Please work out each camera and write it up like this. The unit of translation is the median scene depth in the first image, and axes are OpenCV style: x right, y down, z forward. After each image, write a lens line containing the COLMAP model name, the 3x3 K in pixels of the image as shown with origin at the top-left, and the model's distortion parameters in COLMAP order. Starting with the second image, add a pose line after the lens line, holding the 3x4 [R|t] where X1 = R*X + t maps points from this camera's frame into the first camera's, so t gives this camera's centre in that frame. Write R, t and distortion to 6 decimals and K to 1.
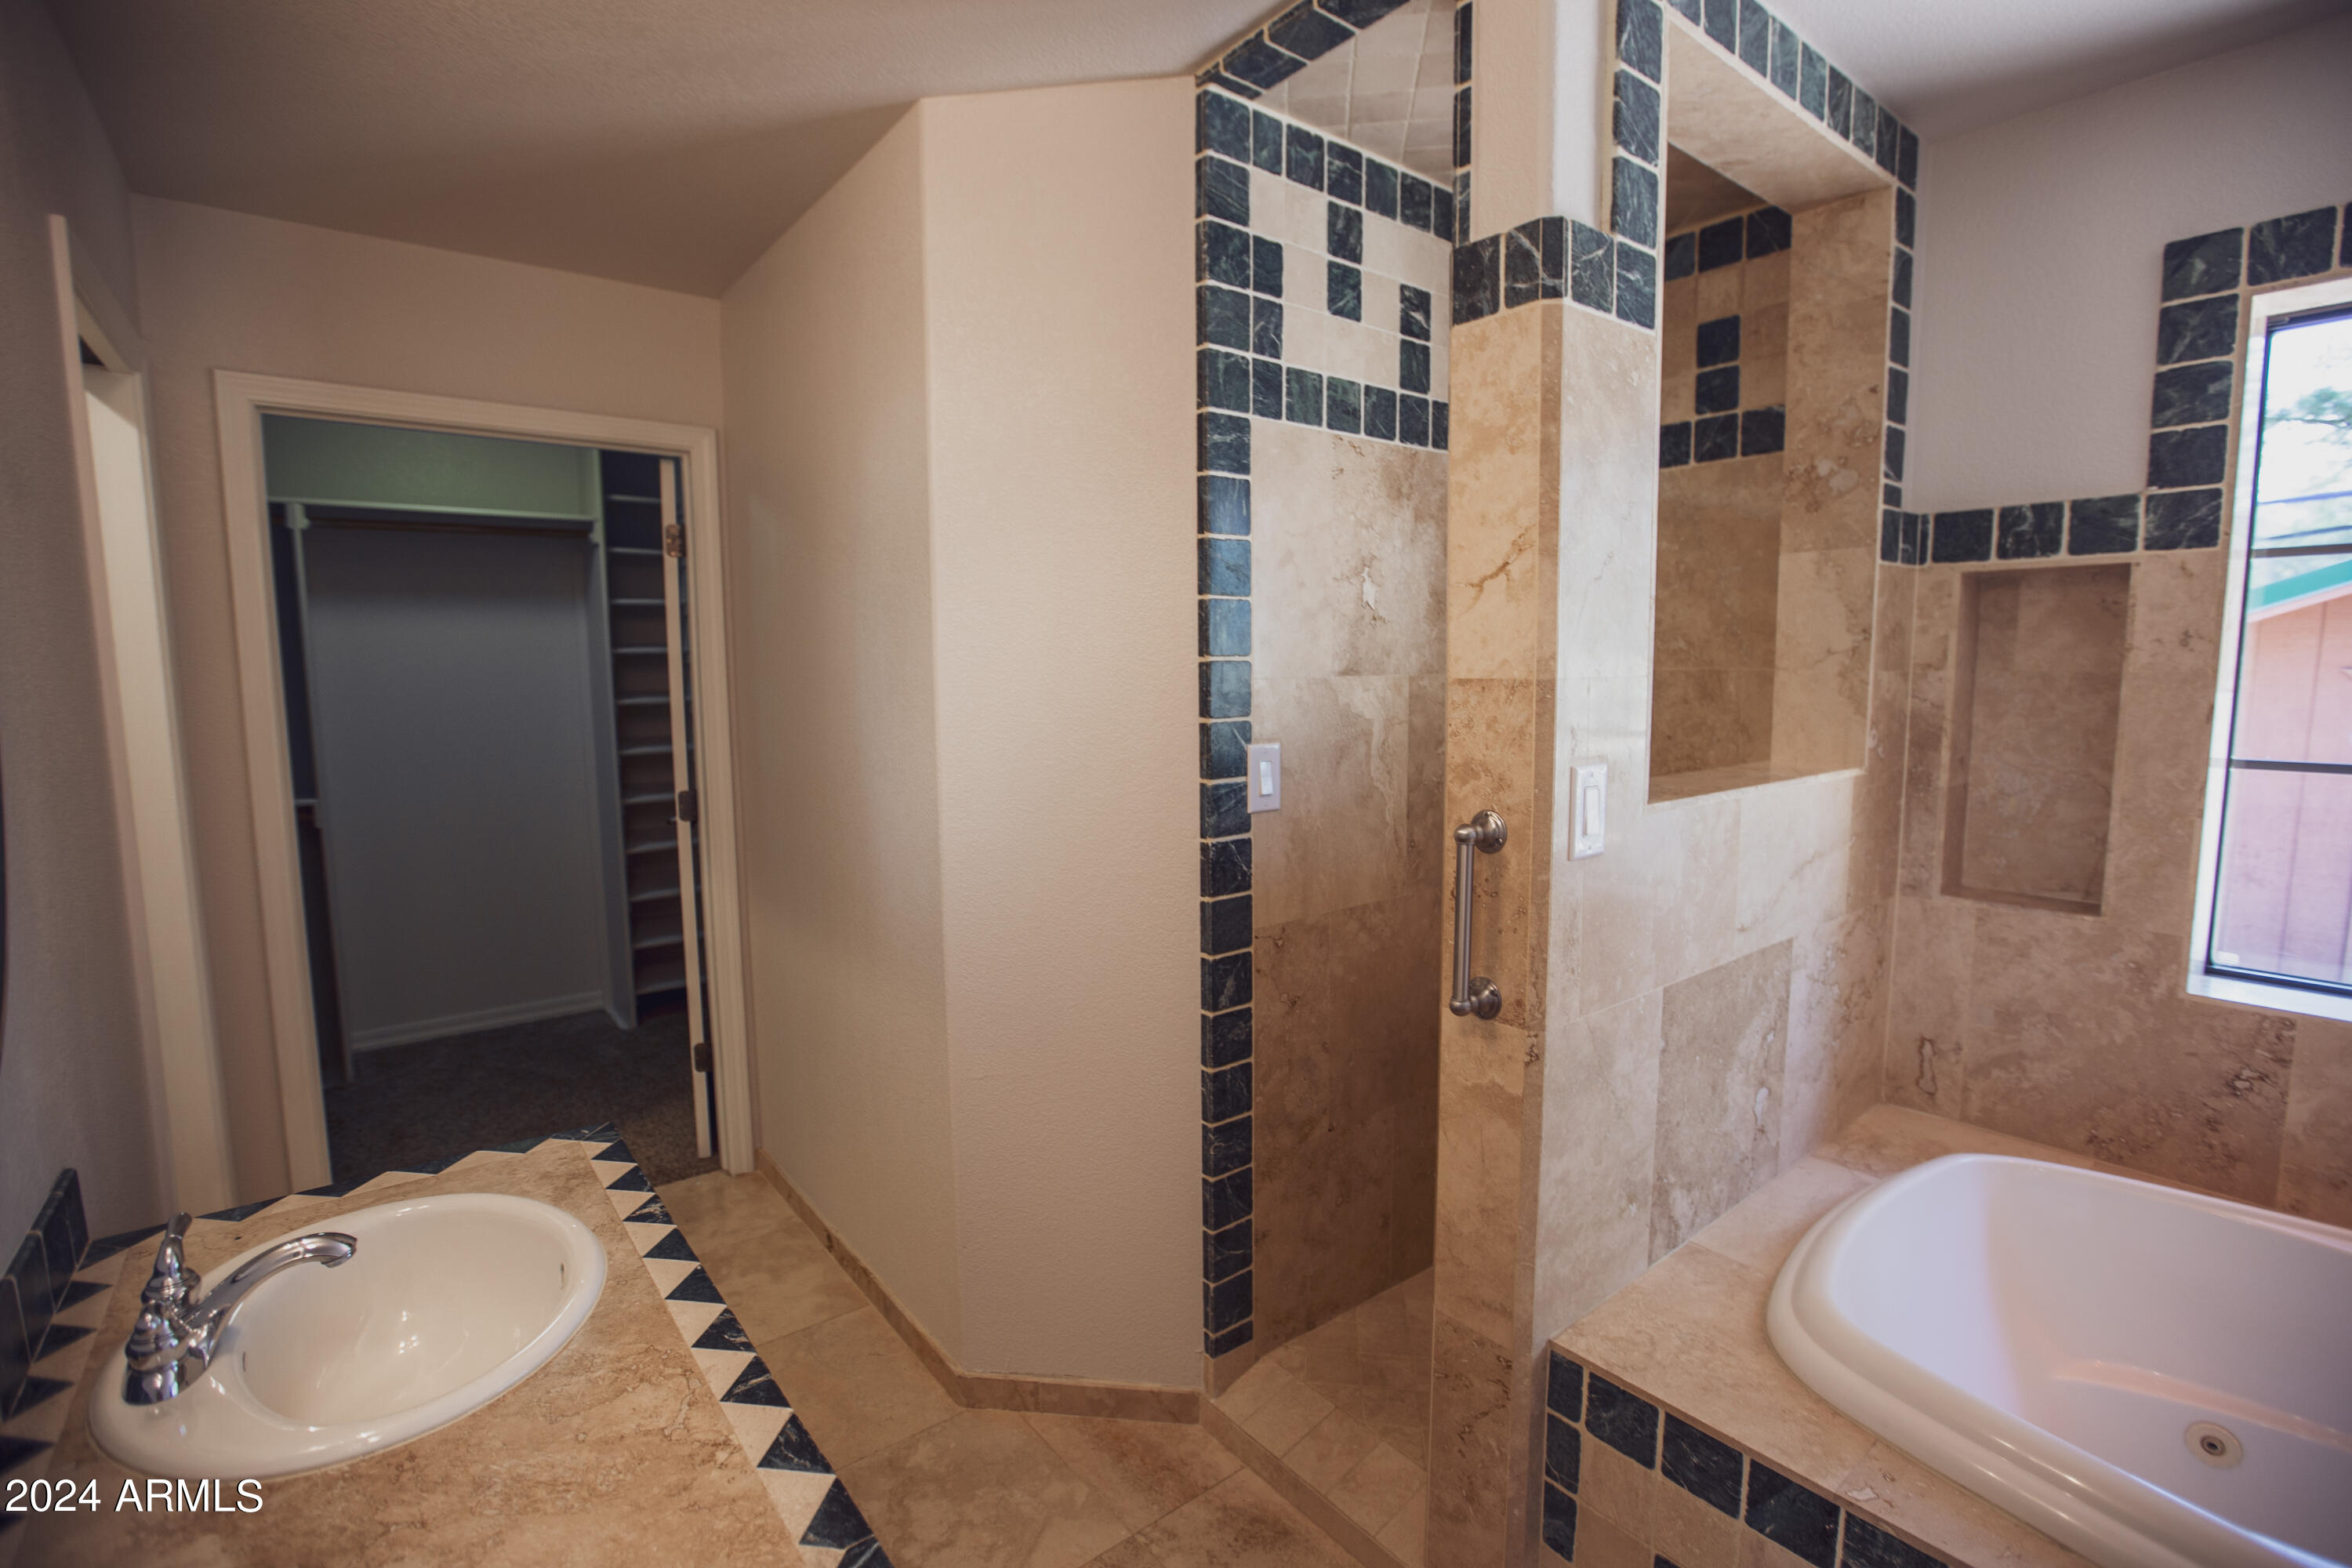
lens RADIAL K [[1071.7, 0, 1177.1], [0, 1071.7, 775.3], [0, 0, 1]] dist [-0.032765, 0.001005]
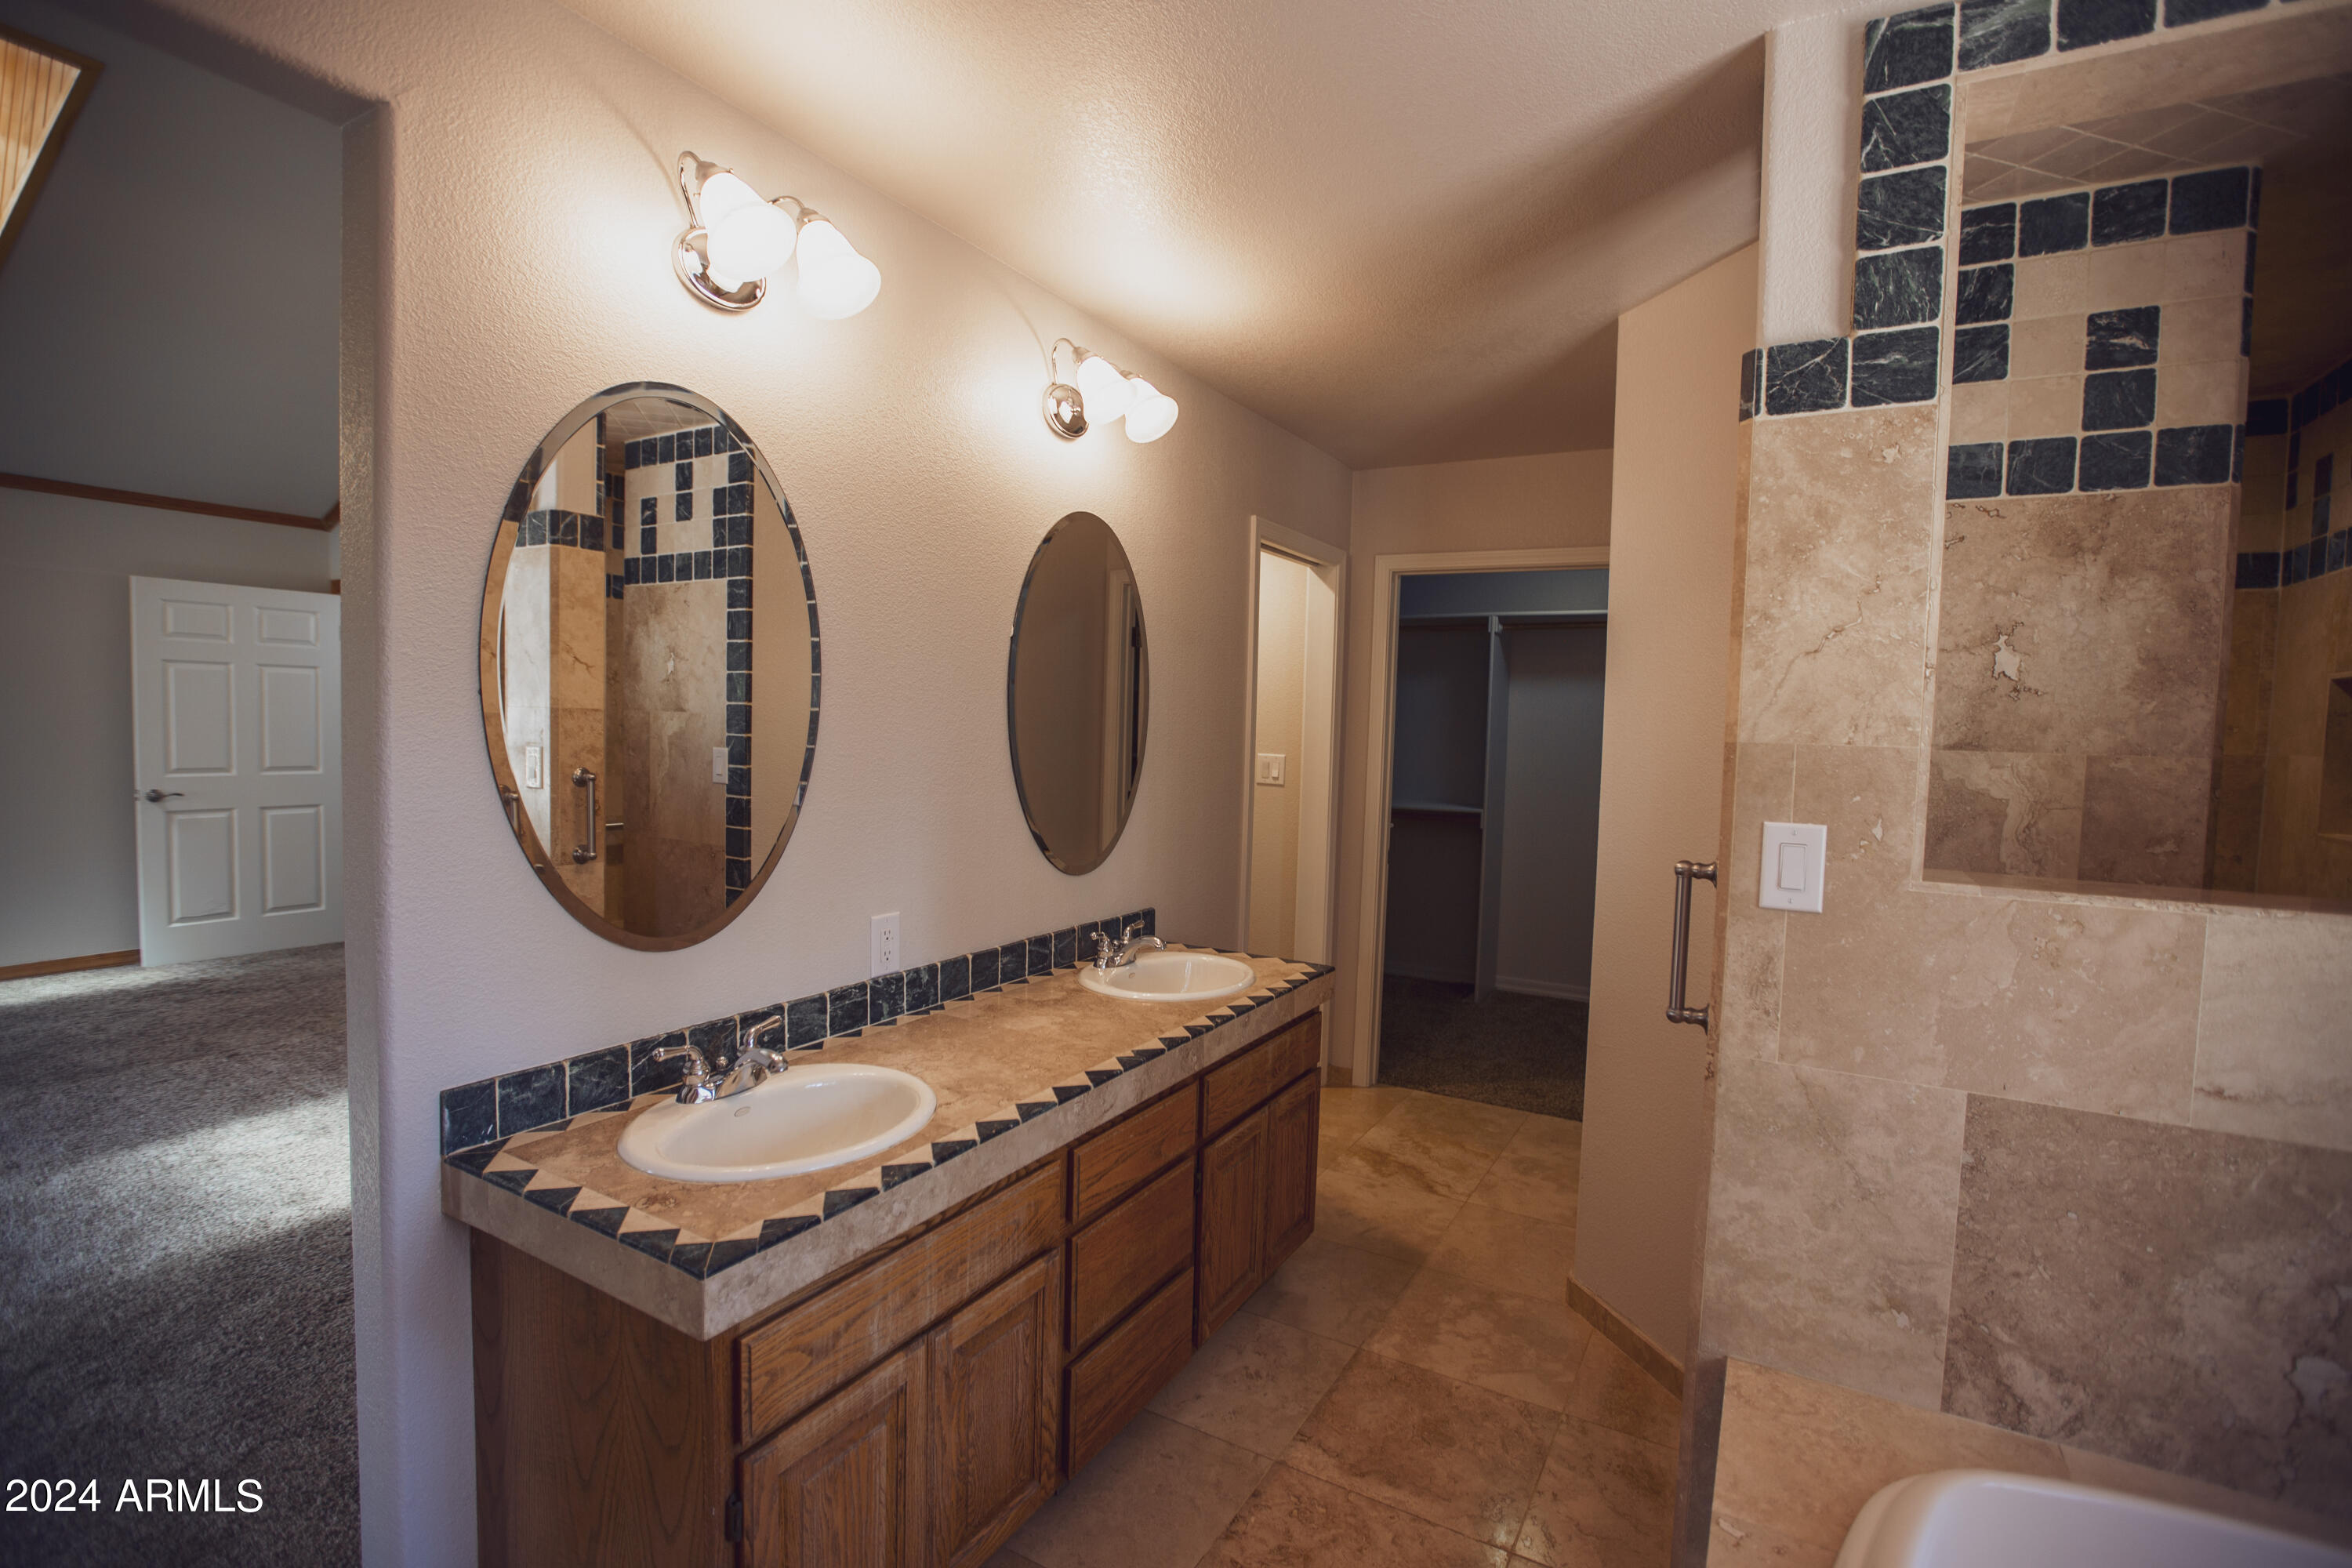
lens RADIAL K [[1071.7, 0, 1171.0], [0, 1071.7, 784.7], [0, 0, 1]] dist [-0.032765, 0.001005]
pose [[0.367126, 0.067007, -0.927755, 0.771430], [-0.124152, 0.992008, 0.022519, 0.003070], [0.921849, 0.106915, 0.372511, 0.010881]]
